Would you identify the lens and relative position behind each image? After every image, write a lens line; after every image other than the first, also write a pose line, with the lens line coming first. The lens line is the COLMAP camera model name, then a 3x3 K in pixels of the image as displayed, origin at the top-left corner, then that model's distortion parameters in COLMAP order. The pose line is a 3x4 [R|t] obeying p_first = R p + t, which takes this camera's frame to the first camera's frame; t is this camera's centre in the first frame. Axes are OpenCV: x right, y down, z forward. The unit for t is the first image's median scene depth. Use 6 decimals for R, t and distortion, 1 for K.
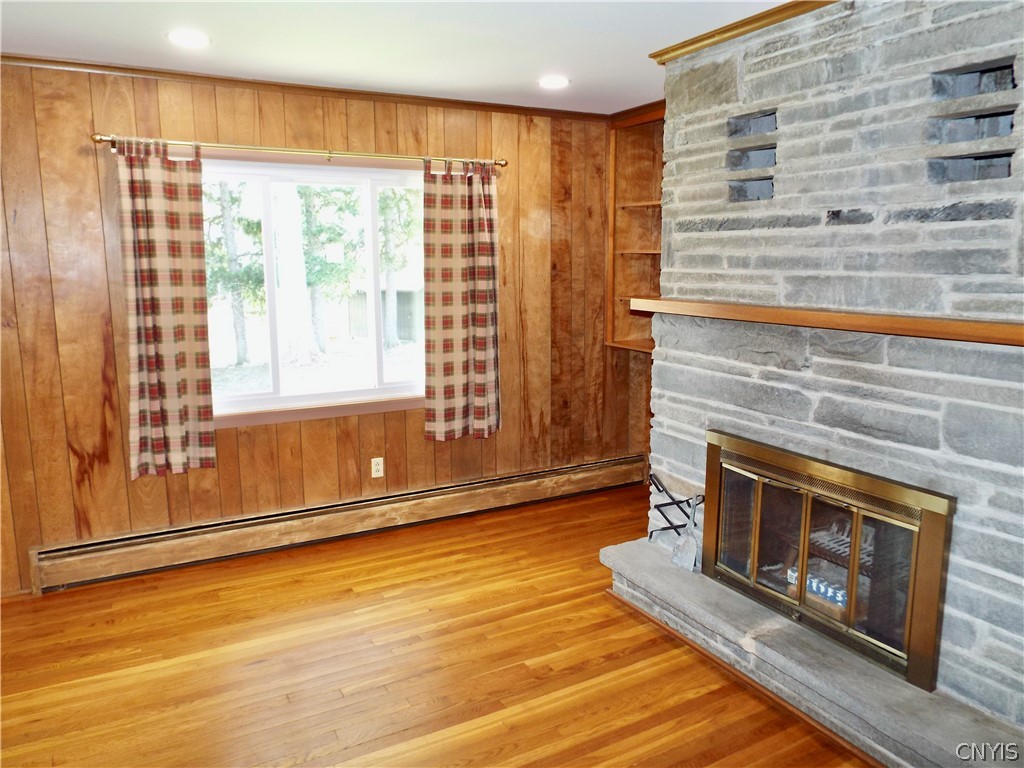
lens RADIAL K [[737.0, 0, 509.1], [0, 737.0, 379.8], [0, 0, 1]] dist [-0.022760, 0.020855]
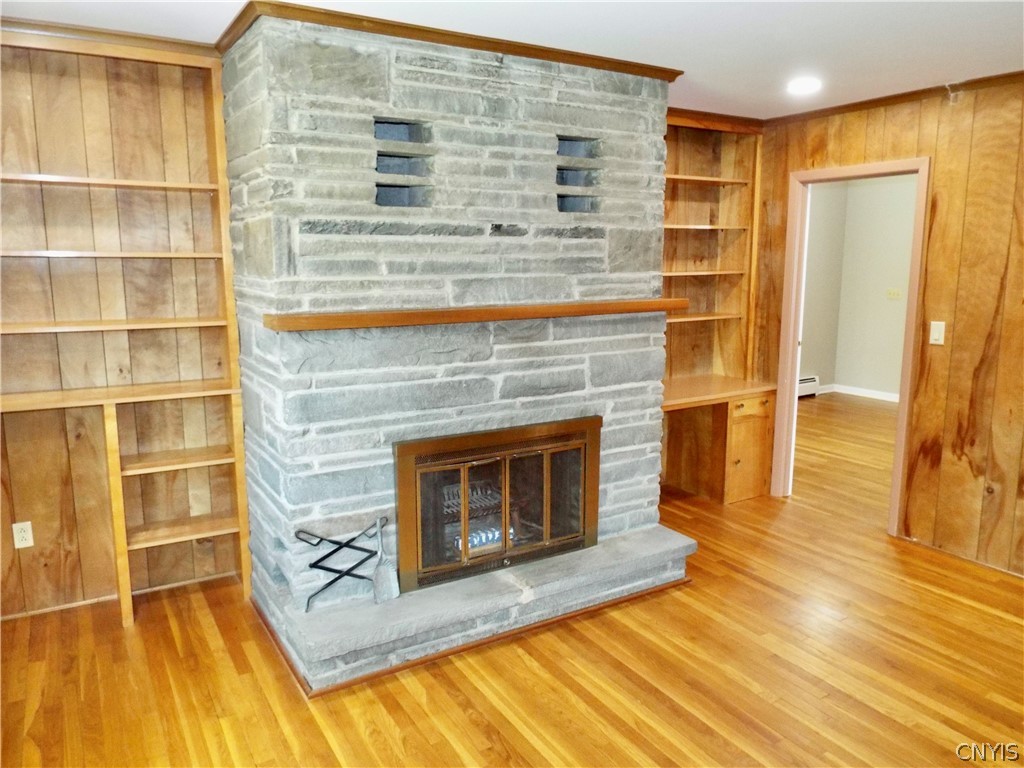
lens RADIAL K [[737.0, 0, 508.9], [0, 737.0, 383.7], [0, 0, 1]] dist [-0.022760, 0.020855]
pose [[-0.042267, -0.161477, 0.985971, -0.771216], [0.166406, 0.971931, 0.166311, -0.165395], [-0.985151, 0.171101, -0.014210, 0.996851]]
